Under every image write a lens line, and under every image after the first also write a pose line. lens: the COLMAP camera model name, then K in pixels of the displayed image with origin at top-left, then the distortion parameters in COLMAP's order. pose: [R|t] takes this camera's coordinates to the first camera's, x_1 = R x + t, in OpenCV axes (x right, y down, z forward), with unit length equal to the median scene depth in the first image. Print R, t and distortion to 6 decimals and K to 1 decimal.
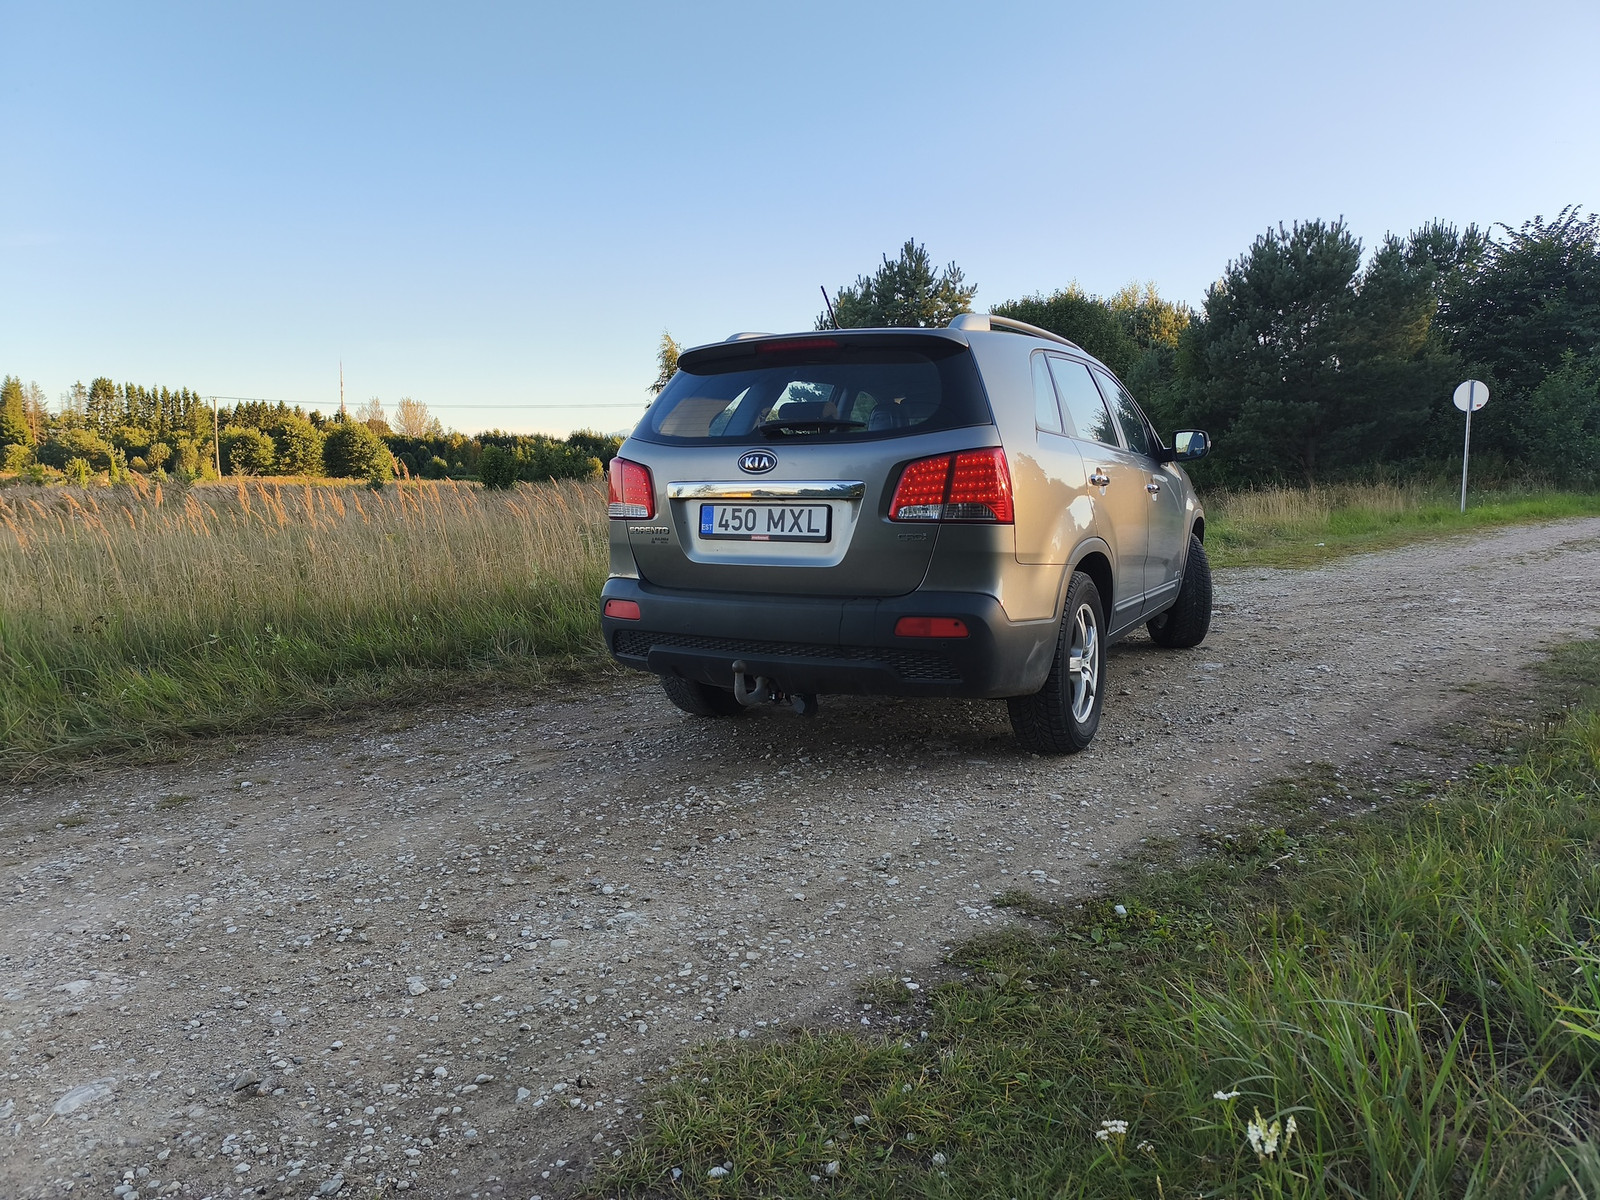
lens RADIAL K [[1072.2, 0, 811.6], [0, 1072.2, 598.2], [0, 0, 1]] dist [0.030244, -0.048895]
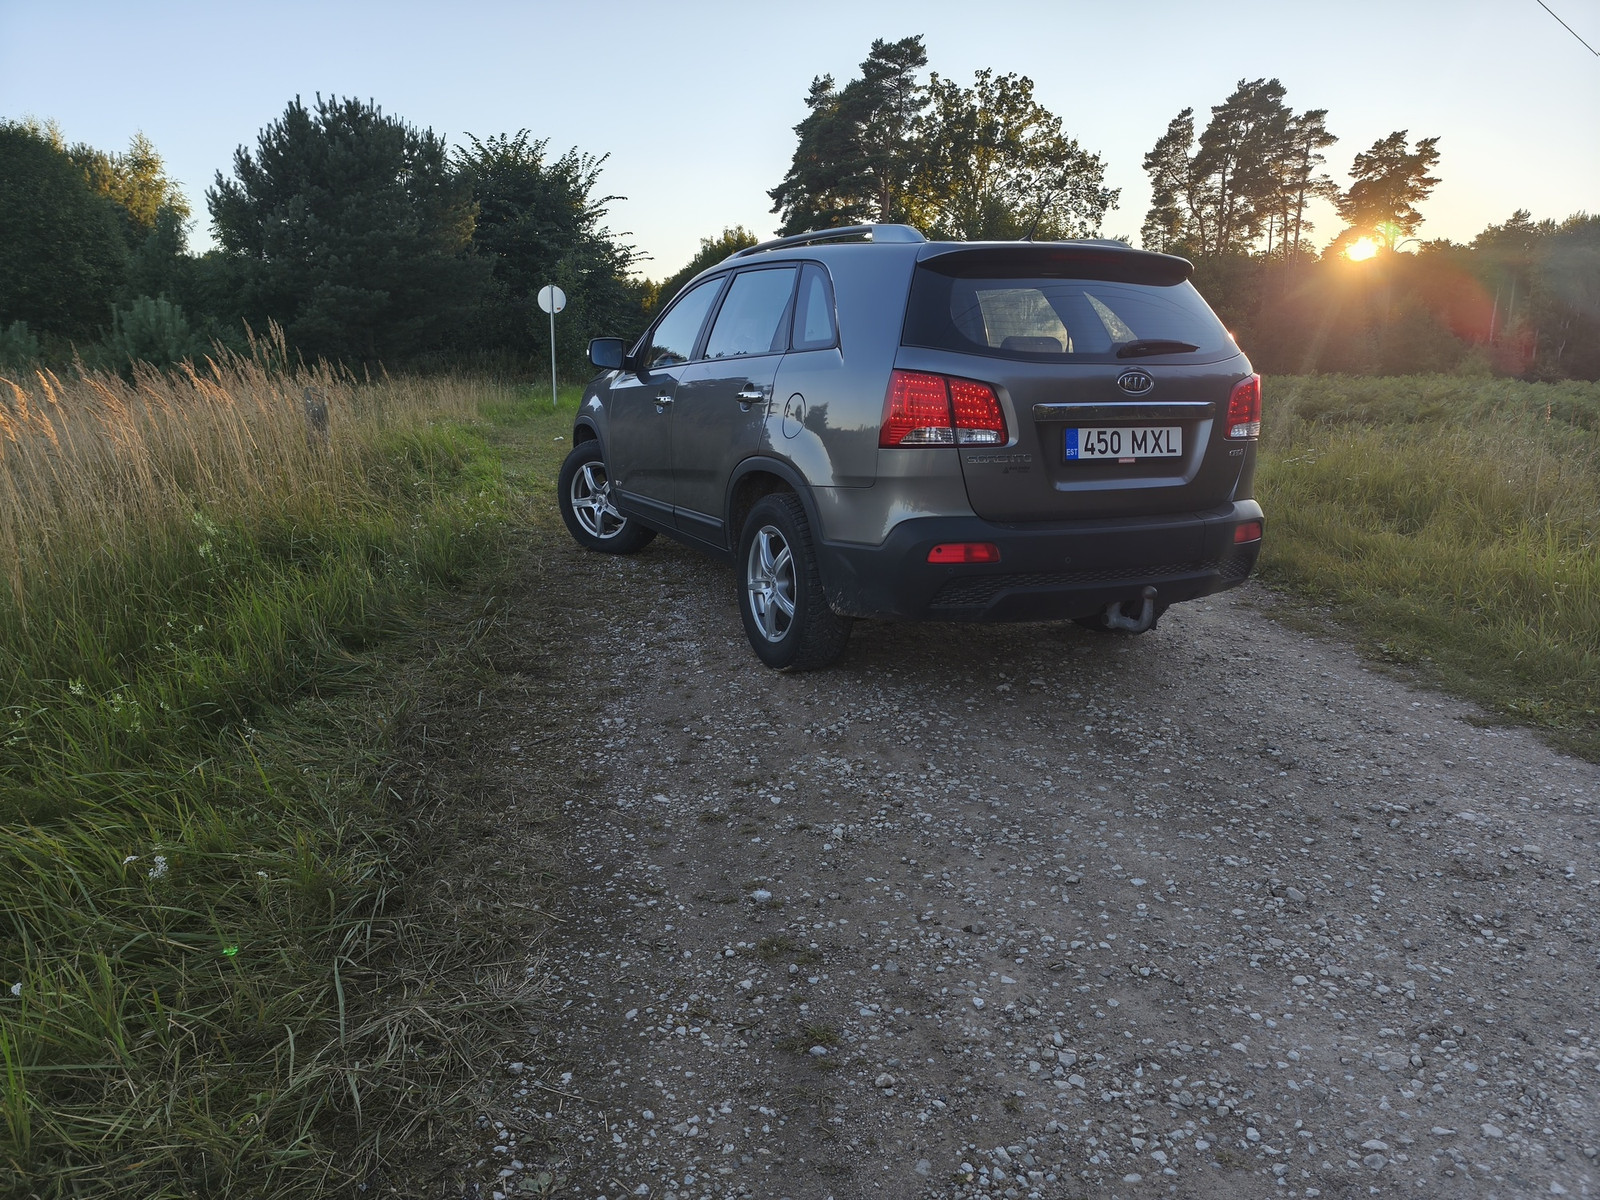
lens RADIAL K [[1072.2, 0, 811.6], [0, 1072.2, 598.2], [0, 0, 1]] dist [0.030244, -0.048895]
pose [[0.515983, -0.161862, 0.841167, -1.037311], [0.072447, 0.986713, 0.145429, -0.094976], [-0.853530, -0.014099, 0.520853, 0.722266]]
